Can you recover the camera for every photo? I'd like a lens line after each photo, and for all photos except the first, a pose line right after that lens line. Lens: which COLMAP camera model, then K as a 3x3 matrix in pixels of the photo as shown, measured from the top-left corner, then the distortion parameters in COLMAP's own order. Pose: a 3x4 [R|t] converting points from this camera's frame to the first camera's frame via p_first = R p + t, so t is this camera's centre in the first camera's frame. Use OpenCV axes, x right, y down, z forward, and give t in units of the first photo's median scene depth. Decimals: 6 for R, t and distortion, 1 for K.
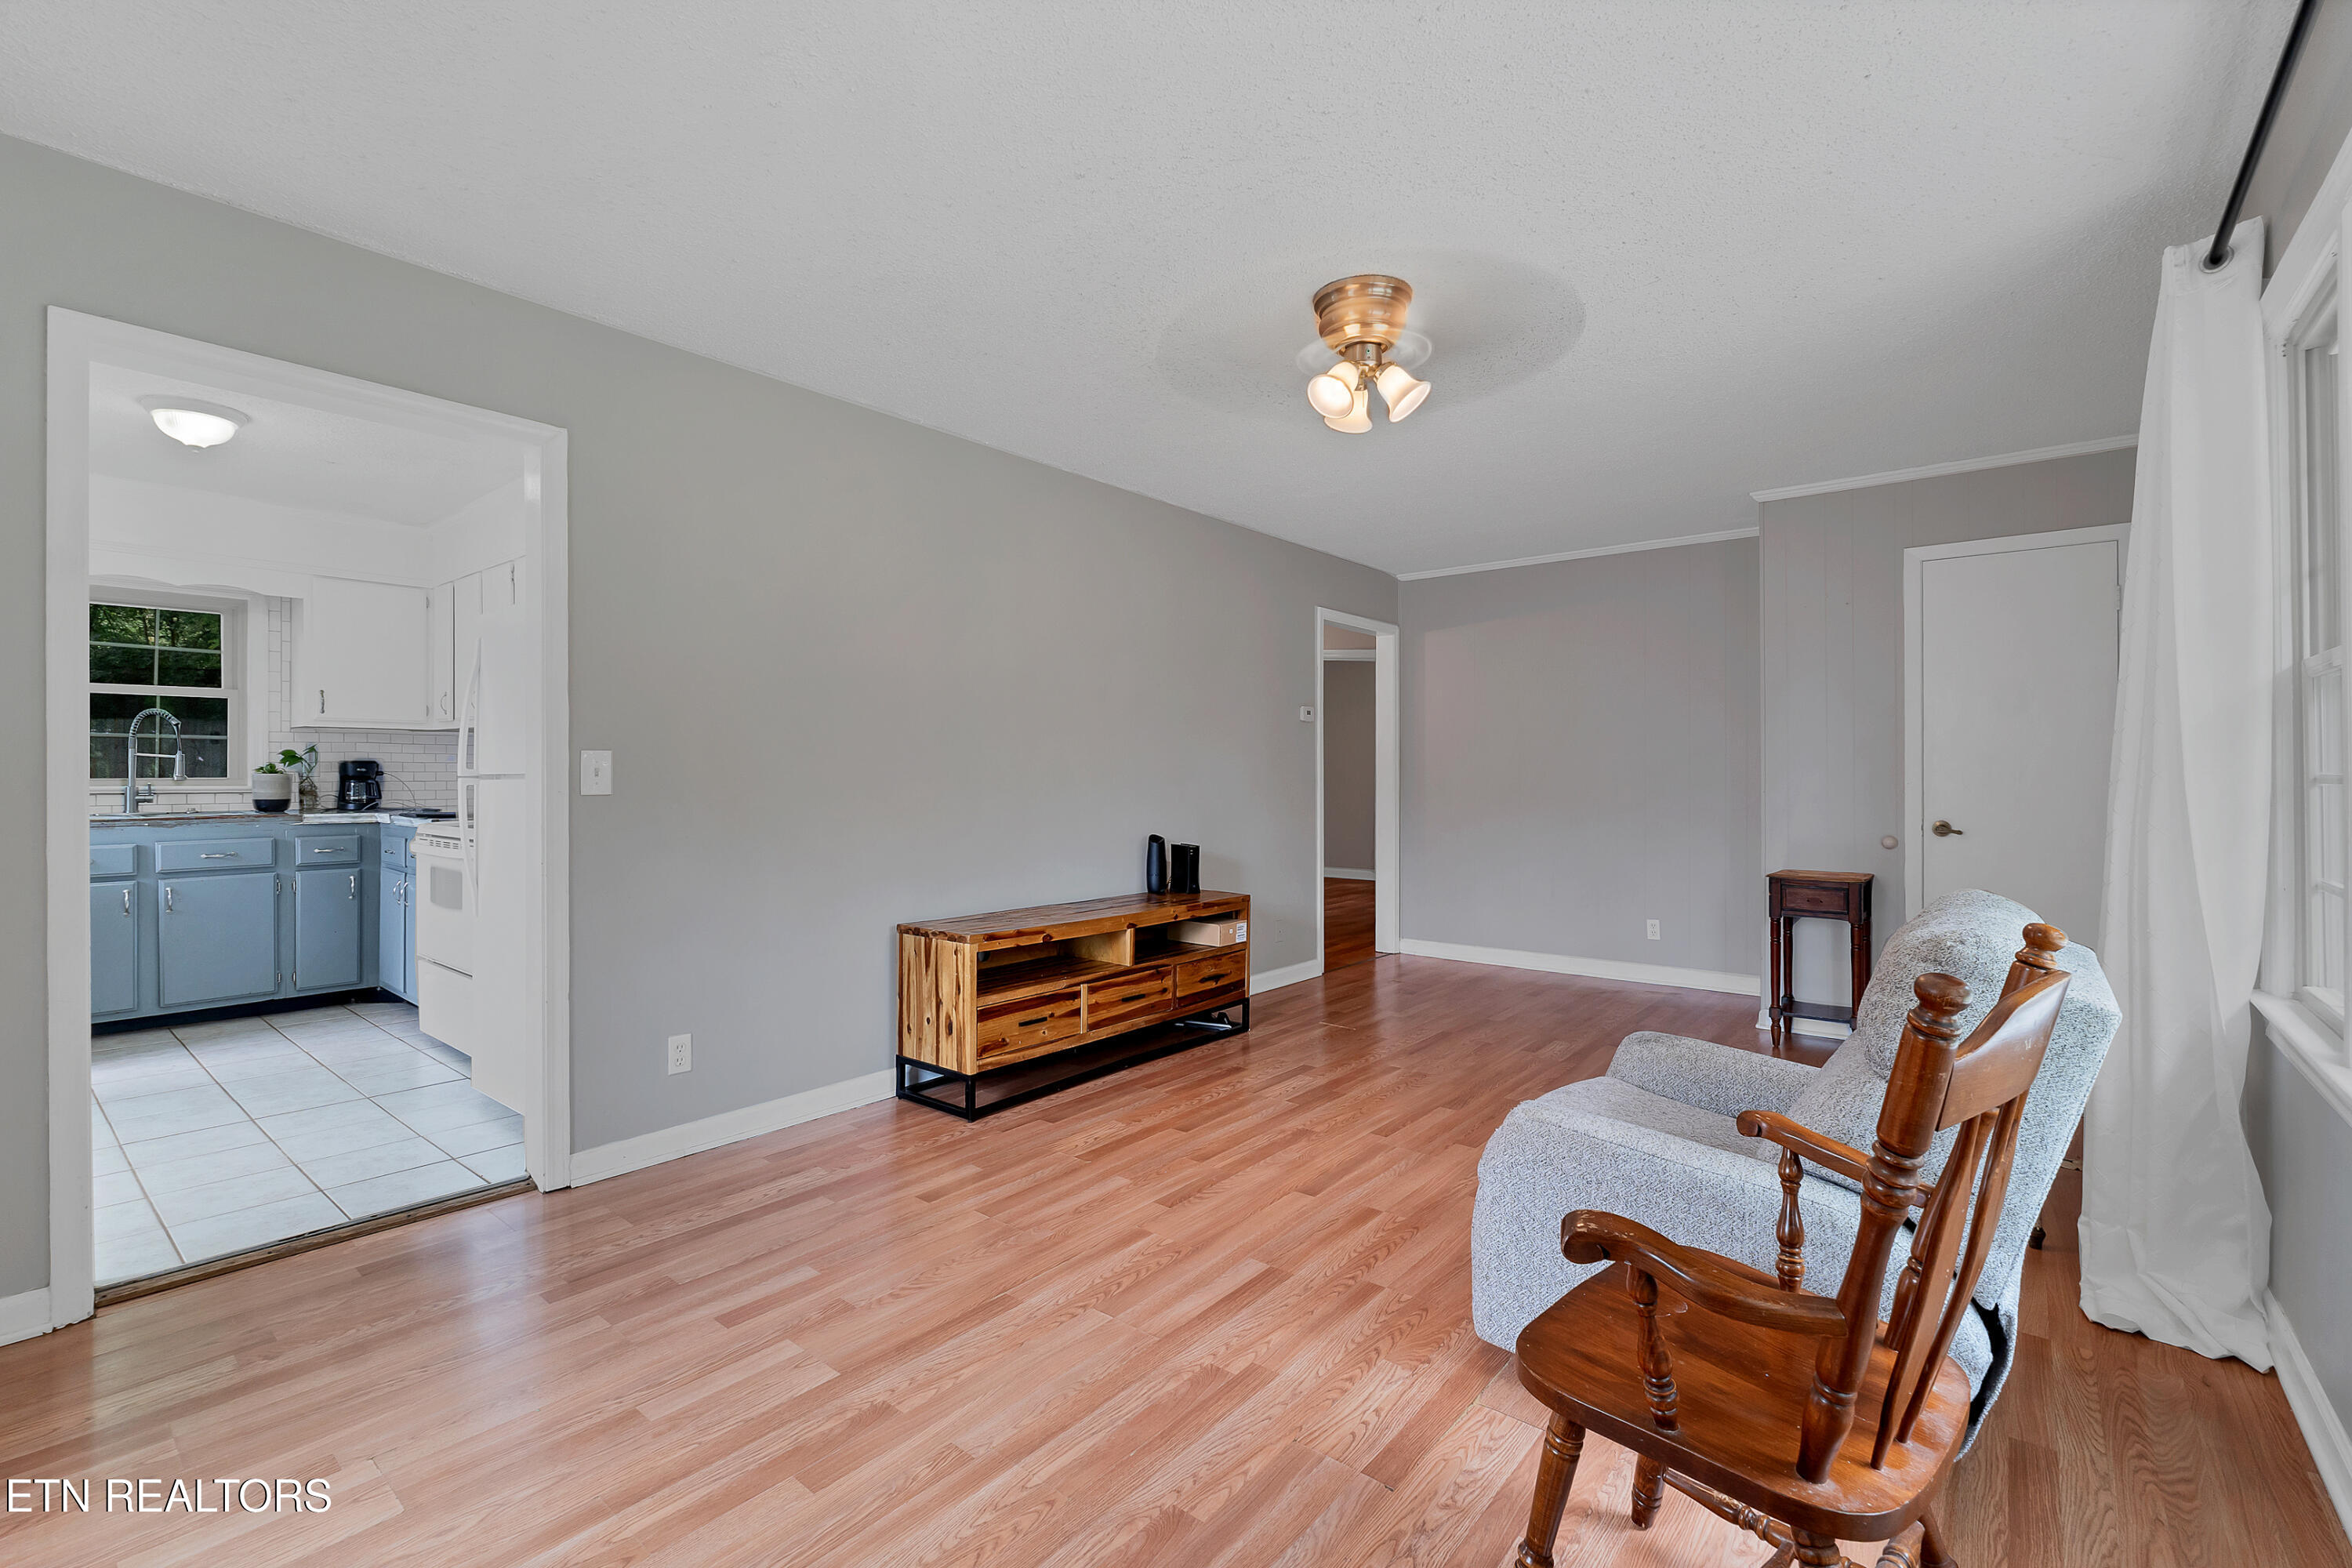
lens RADIAL K [[1033.5, 0, 1169.8], [0, 1033.5, 771.0], [0, 0, 1]] dist [-0.007913, 0.000347]
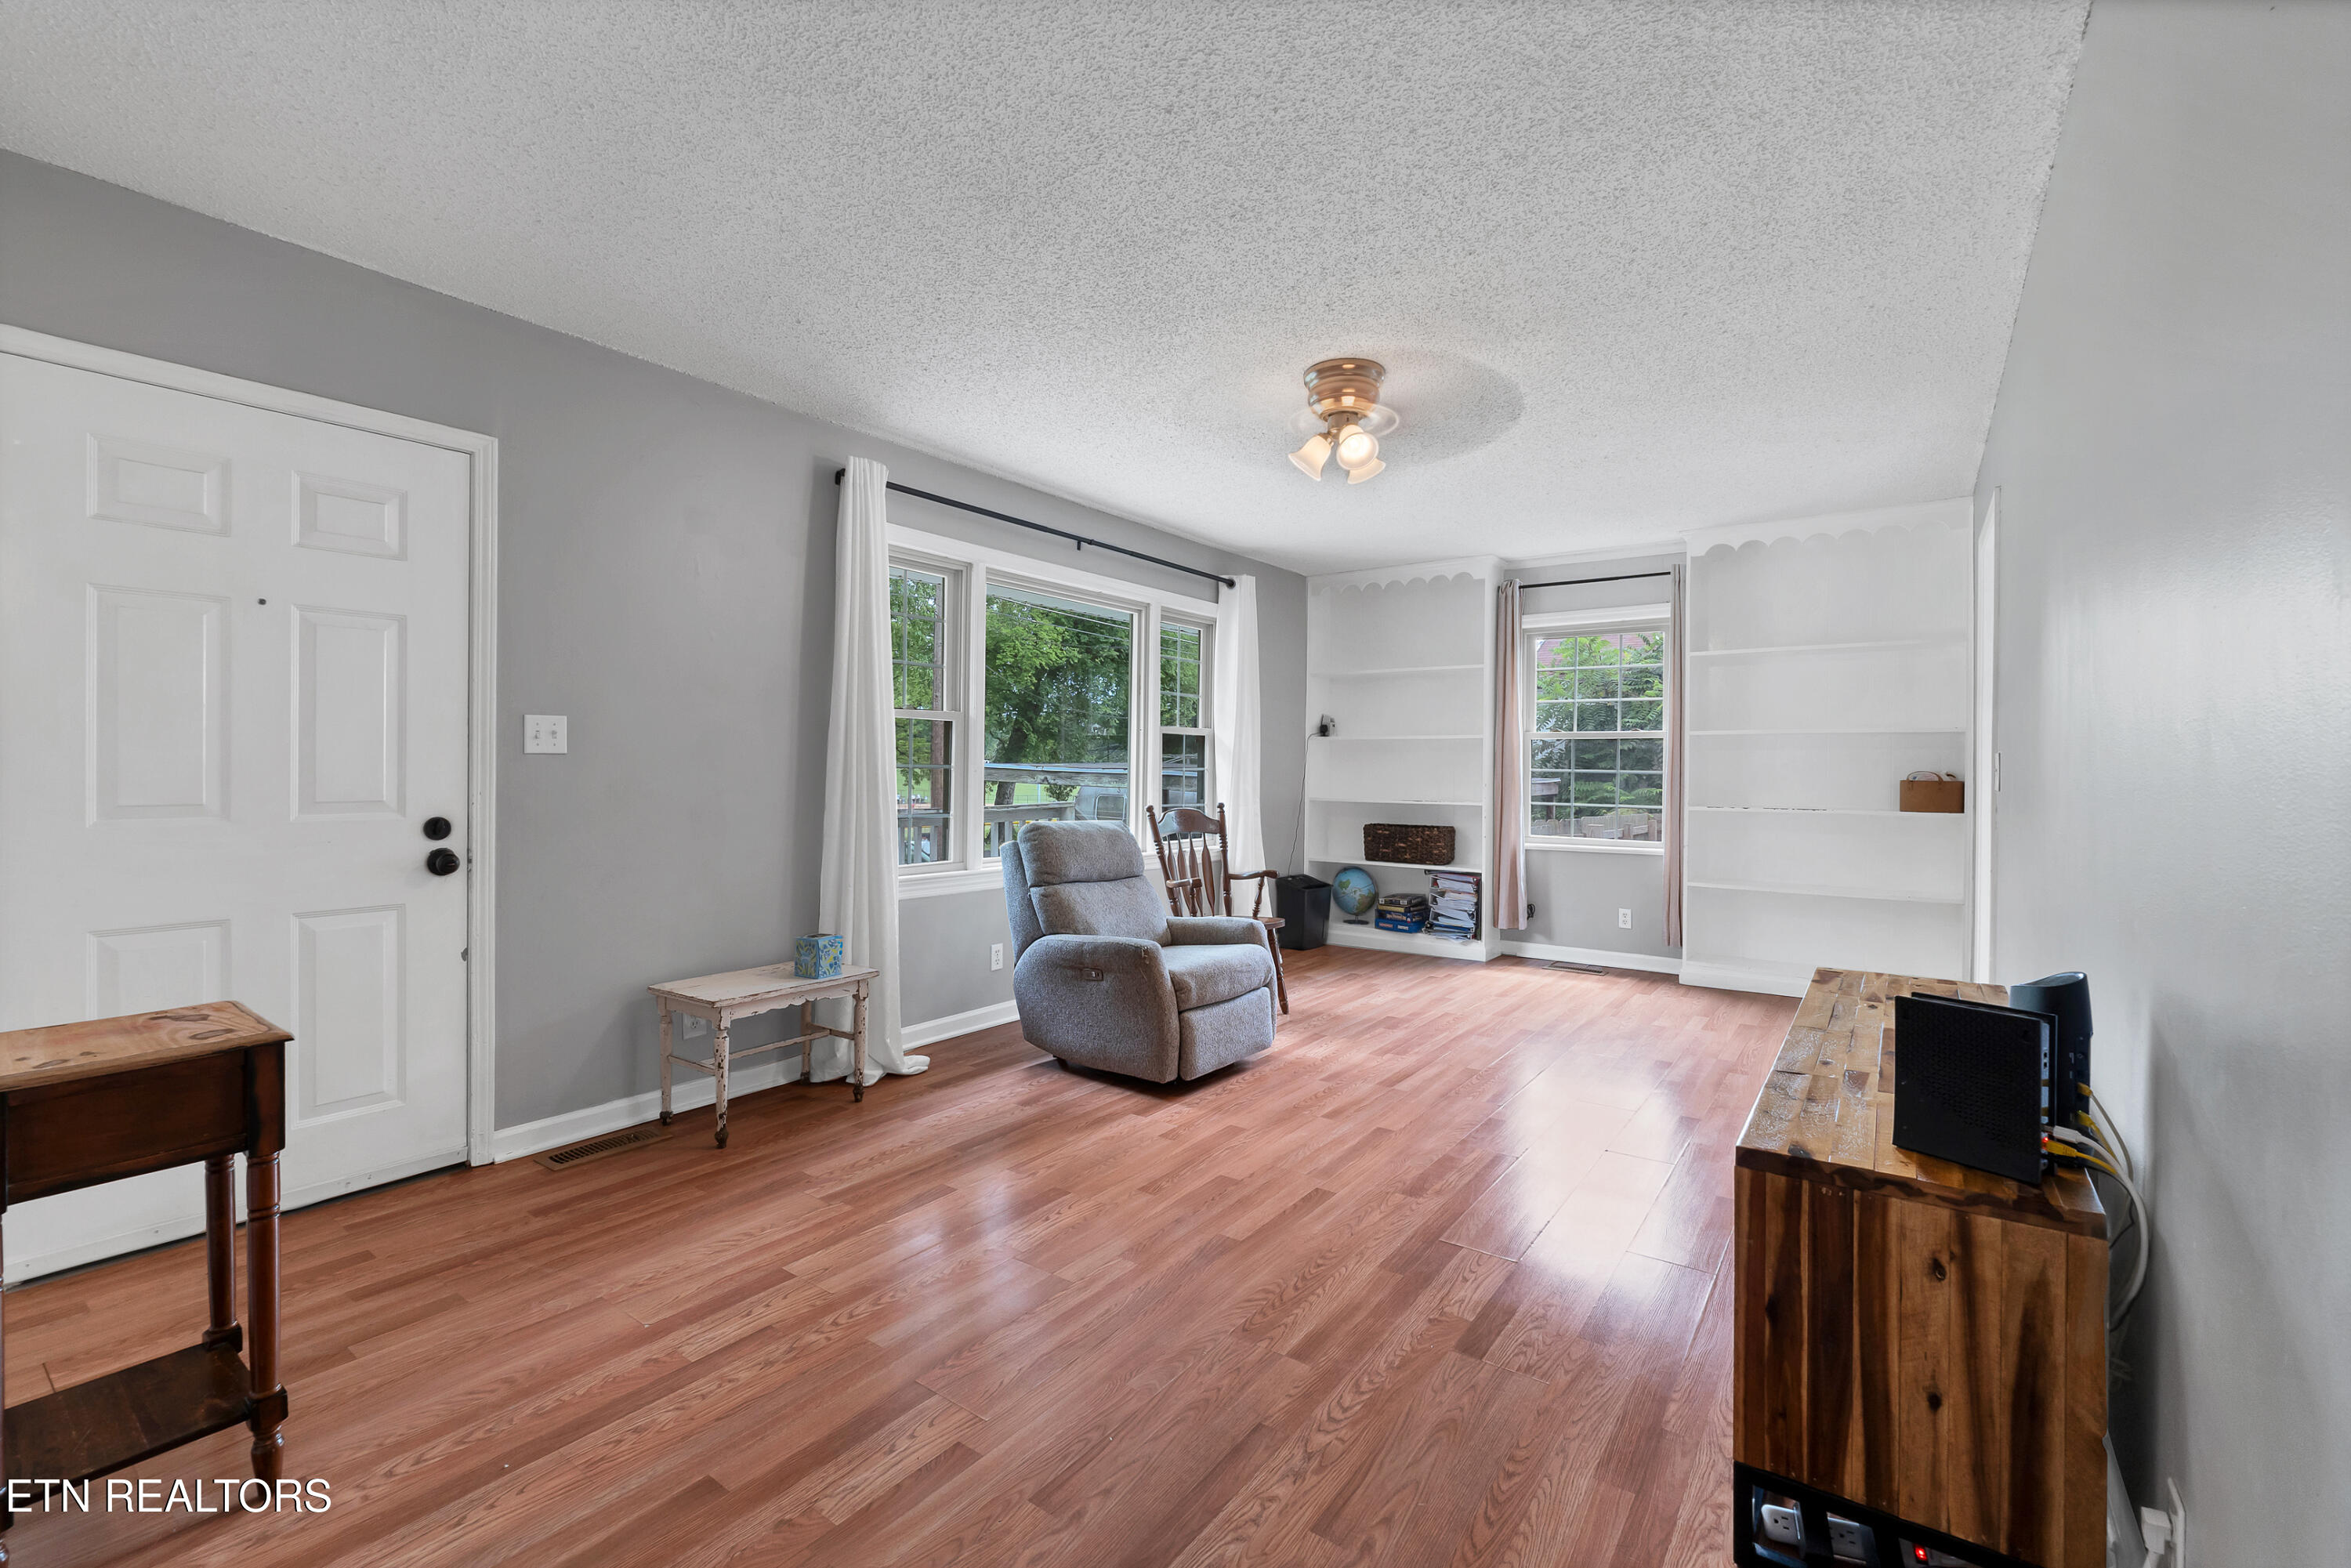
lens RADIAL K [[1033.0, 0, 1169.3], [0, 1033.0, 771.0], [0, 0, 1]] dist [-0.007913, 0.000347]
pose [[-0.998115, 0.001365, -0.061364, 0.436856], [0.001205, 0.999996, 0.002641, 0.002231], [0.061368, 0.002562, -0.998112, 2.100675]]
